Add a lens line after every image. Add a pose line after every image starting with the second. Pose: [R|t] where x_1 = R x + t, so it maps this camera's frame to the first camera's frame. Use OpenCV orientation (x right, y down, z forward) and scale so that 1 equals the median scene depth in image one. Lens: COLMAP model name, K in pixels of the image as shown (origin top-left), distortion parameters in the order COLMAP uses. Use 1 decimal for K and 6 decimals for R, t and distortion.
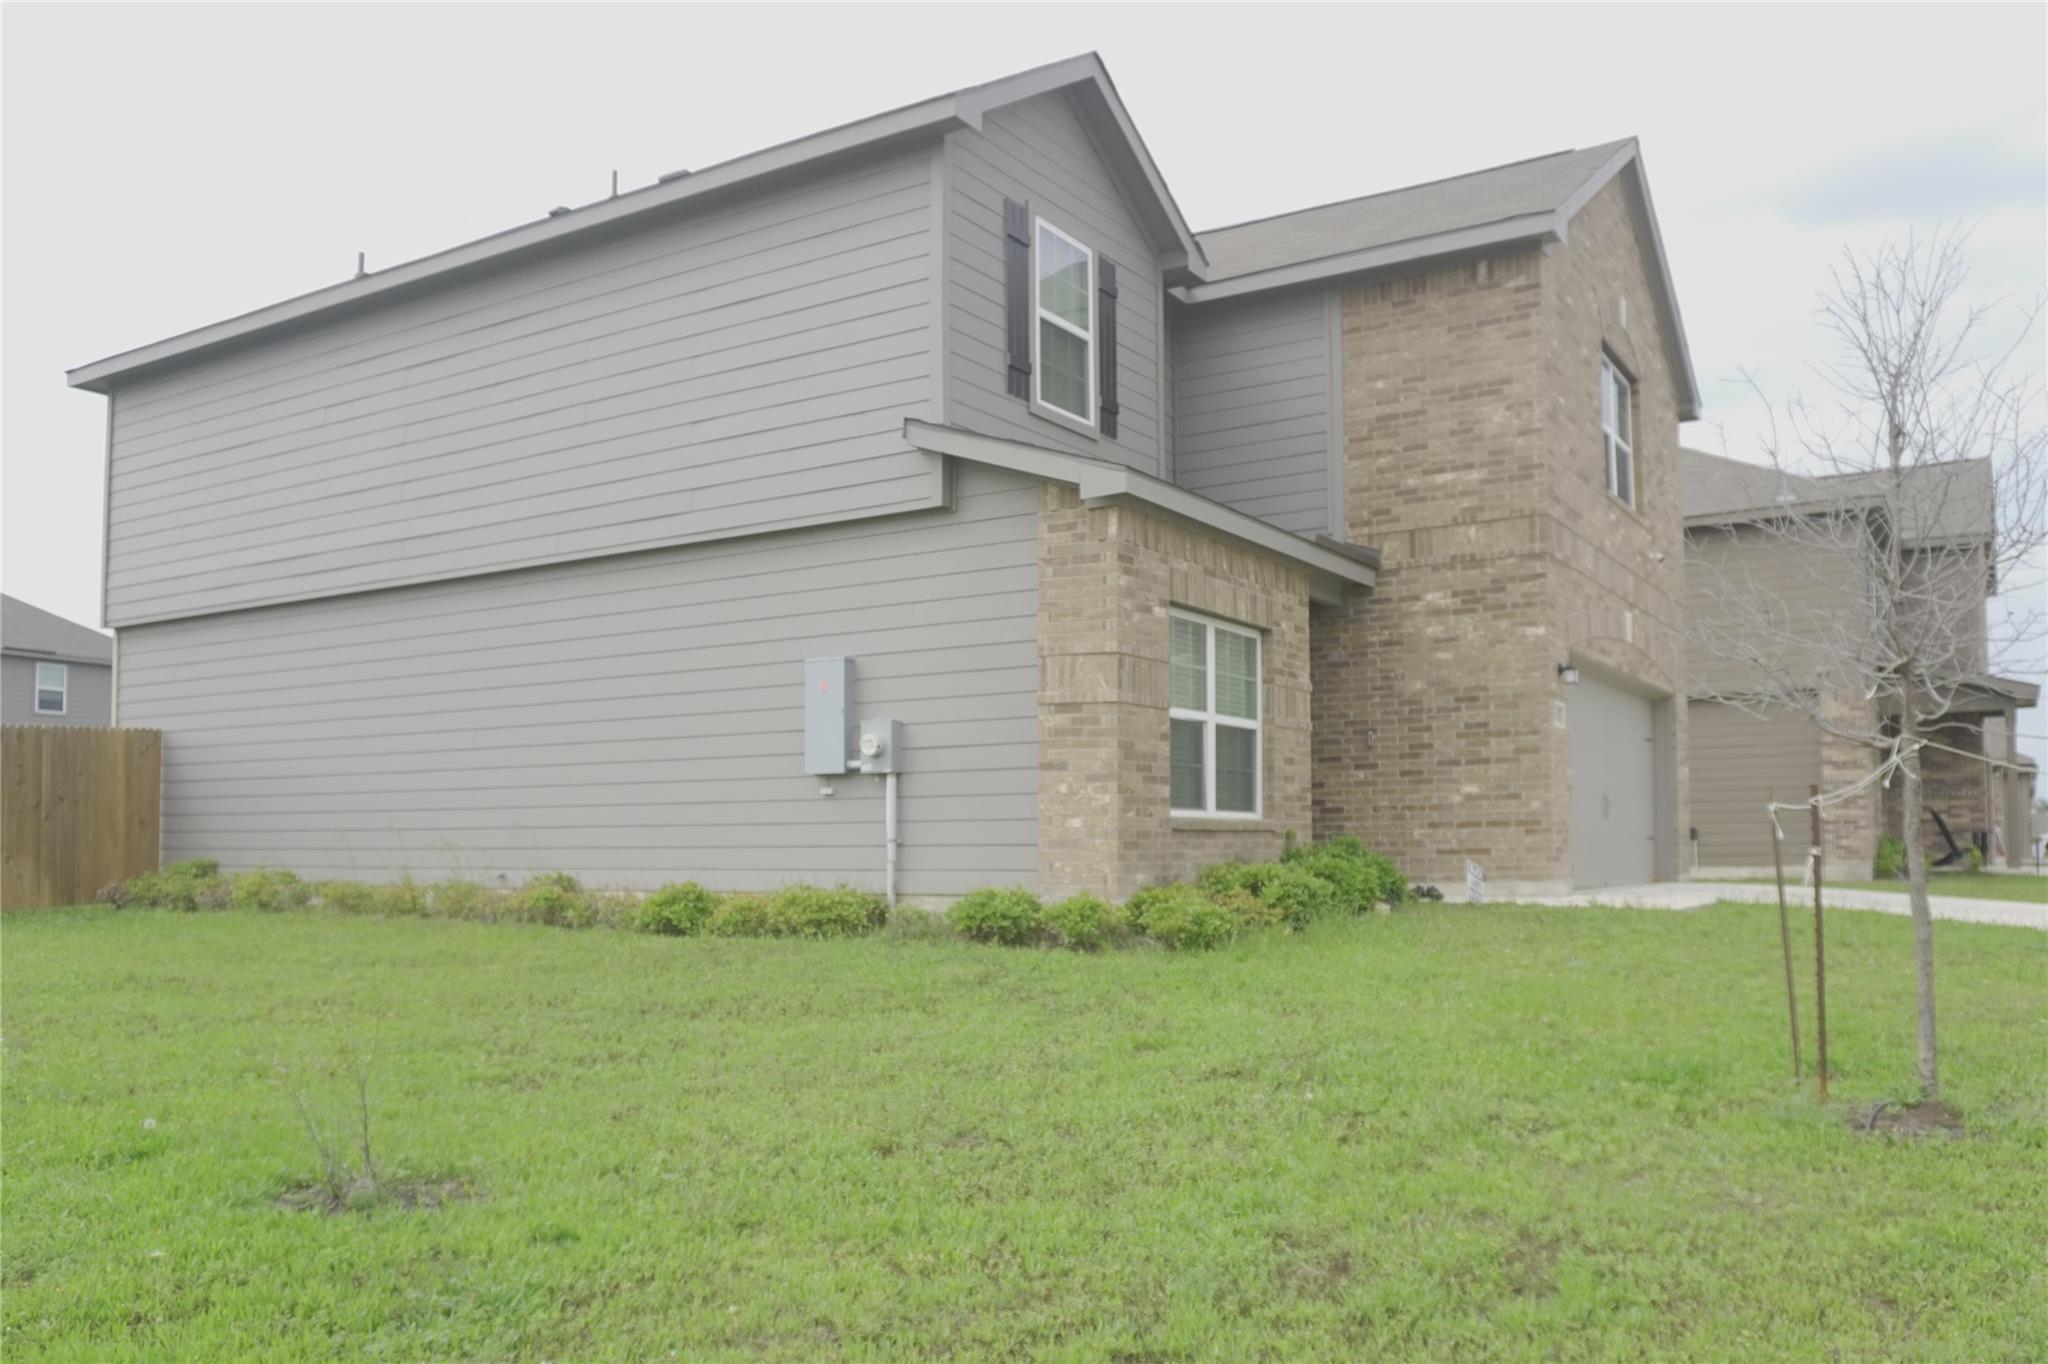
lens RADIAL K [[1542.4, 0, 1021.7], [0, 1542.4, 692.6], [0, 0, 1]] dist [0.078700, 0.000954]
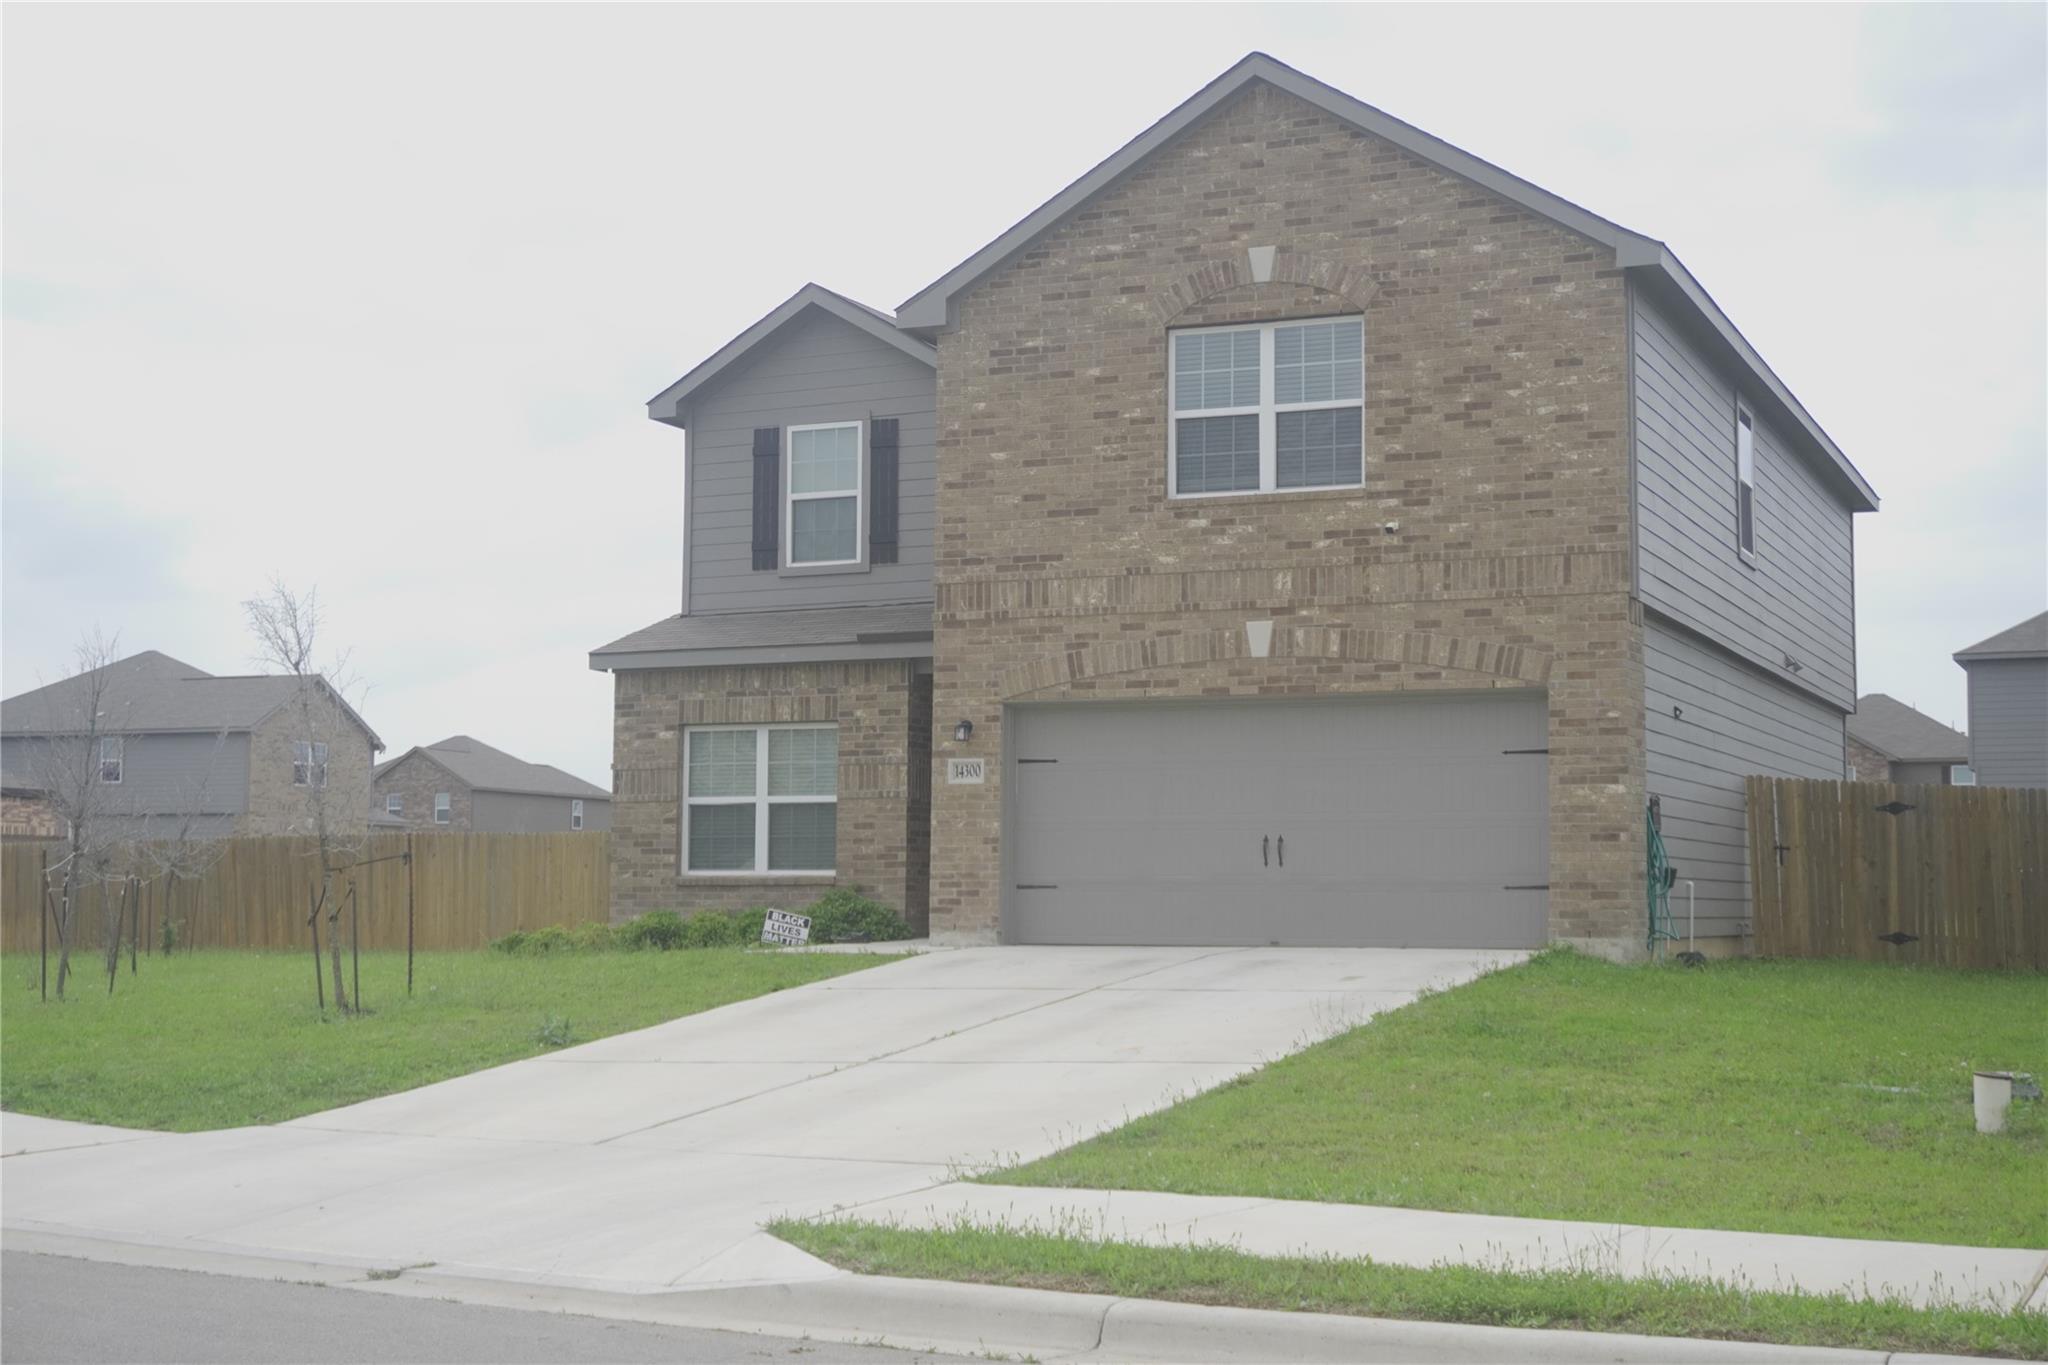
lens RADIAL K [[2590.6, 0, 1030.0], [0, 2590.6, 672.4], [0, 0, 1]] dist [0.018514, 0.000000]
pose [[0.156105, -0.089959, -0.983635, 2.233857], [0.090390, 0.992966, -0.076468, 0.093658], [0.983596, -0.076974, 0.163139, 0.831123]]
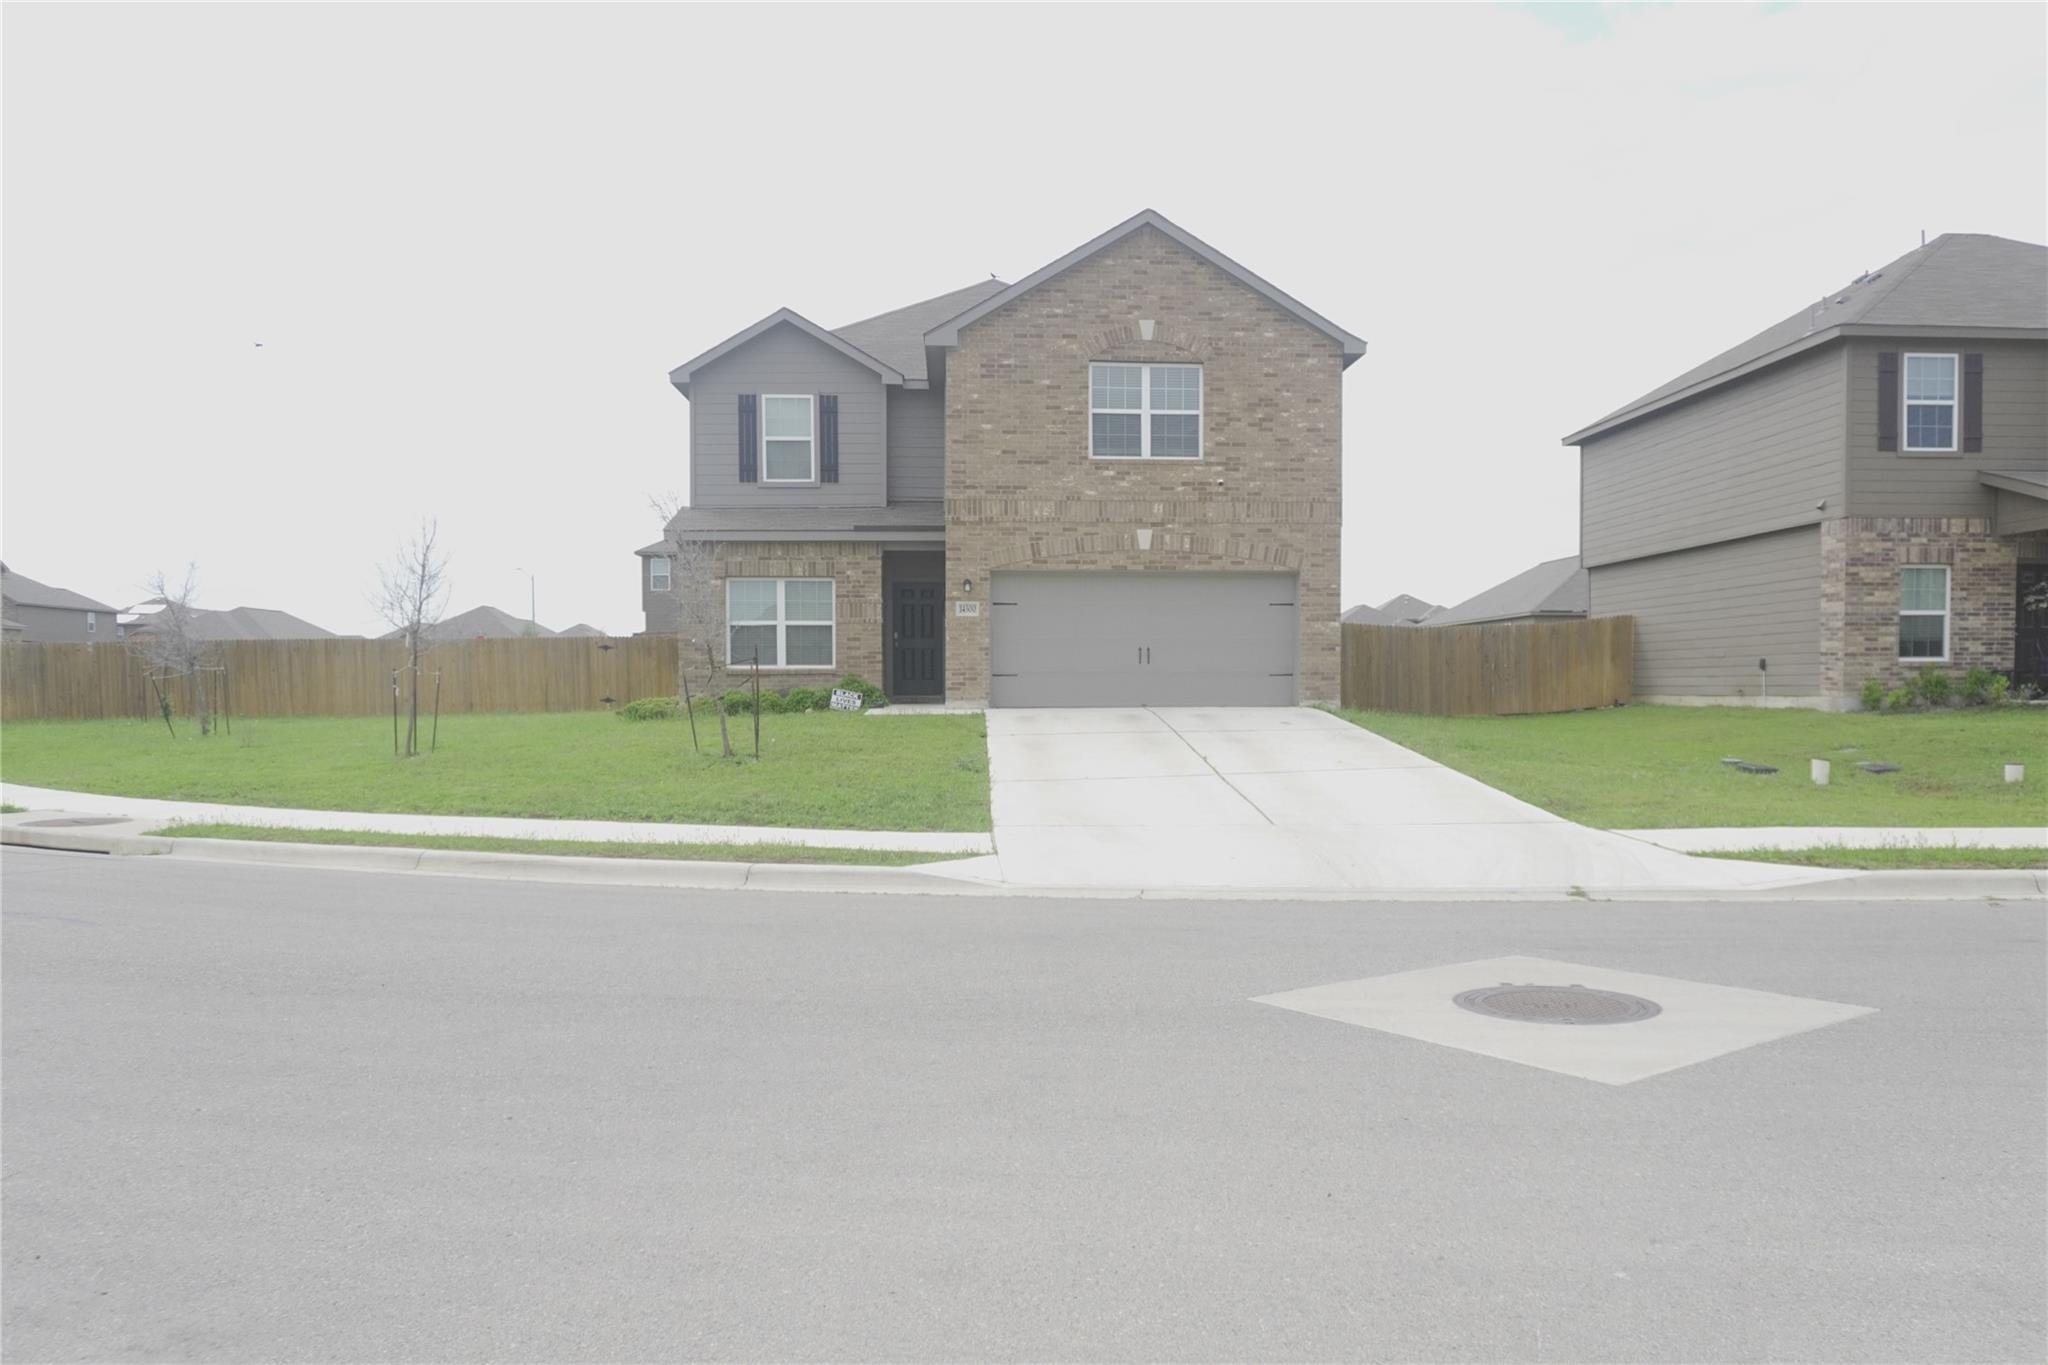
lens RADIAL K [[1418.9, 0, 1023.6], [0, 1418.9, 700.0], [0, 0, 1]] dist [-0.000819, 0.001000]
pose [[0.578080, 0.009473, -0.815925, 1.872399], [0.080613, 0.994378, 0.068659, 0.014003], [0.811988, -0.105465, 0.574066, 0.105970]]
